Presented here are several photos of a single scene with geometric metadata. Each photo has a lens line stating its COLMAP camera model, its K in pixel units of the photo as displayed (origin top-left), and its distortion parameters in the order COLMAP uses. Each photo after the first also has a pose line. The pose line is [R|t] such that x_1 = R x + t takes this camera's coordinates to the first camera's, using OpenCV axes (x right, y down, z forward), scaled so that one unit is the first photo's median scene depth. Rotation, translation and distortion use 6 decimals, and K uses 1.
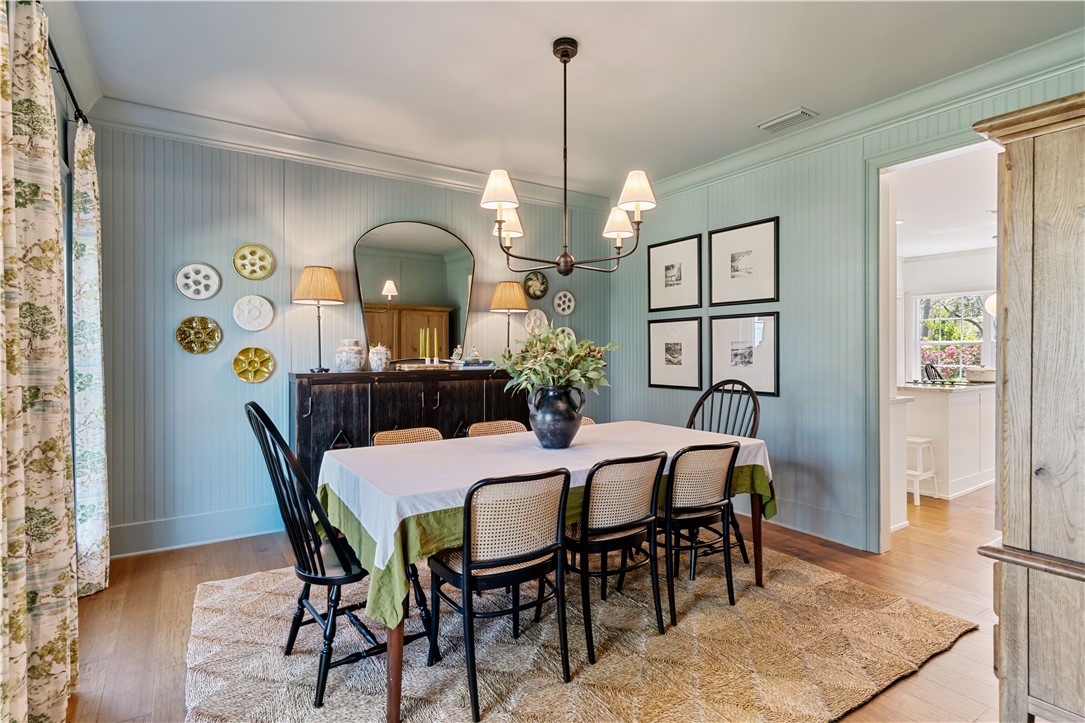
lens RADIAL K [[533.5, 0, 541.8], [0, 533.5, 346.3], [0, 0, 1]] dist [-0.003489, -0.000436]
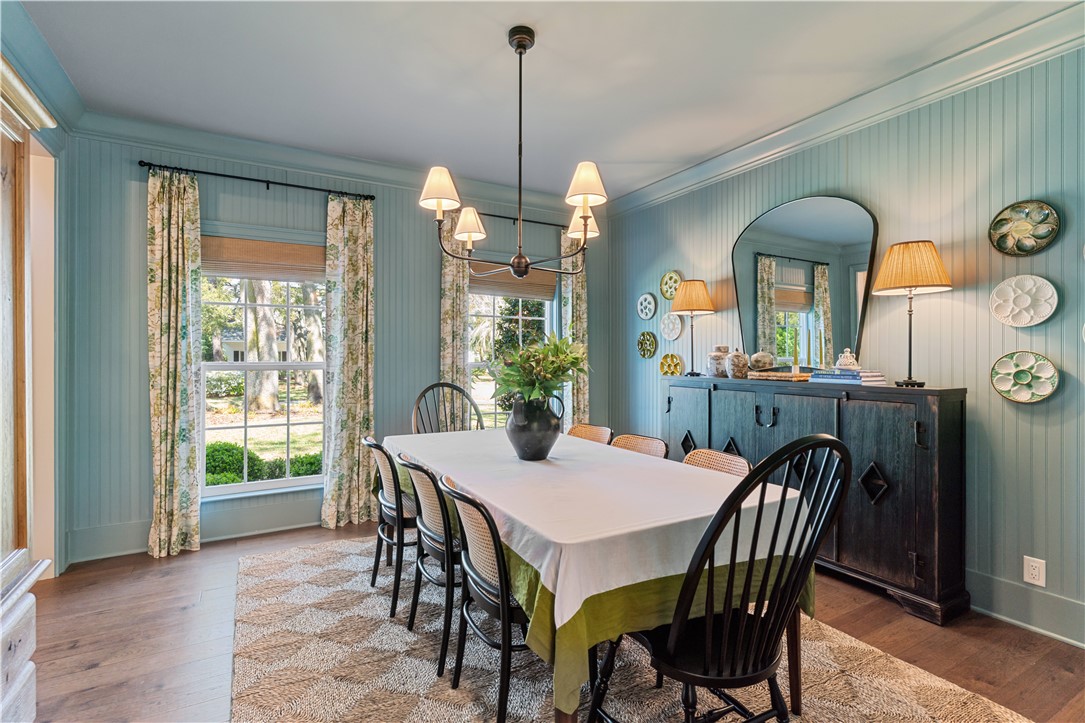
lens RADIAL K [[518.8, 0, 544.6], [0, 518.8, 353.1], [0, 0, 1]] dist [0.001525, 0.000101]
pose [[-0.058302, -0.005645, -0.998283, 0.690883], [0.004760, 0.999971, -0.005933, 0.006169], [0.998288, -0.005098, -0.058273, 0.782394]]
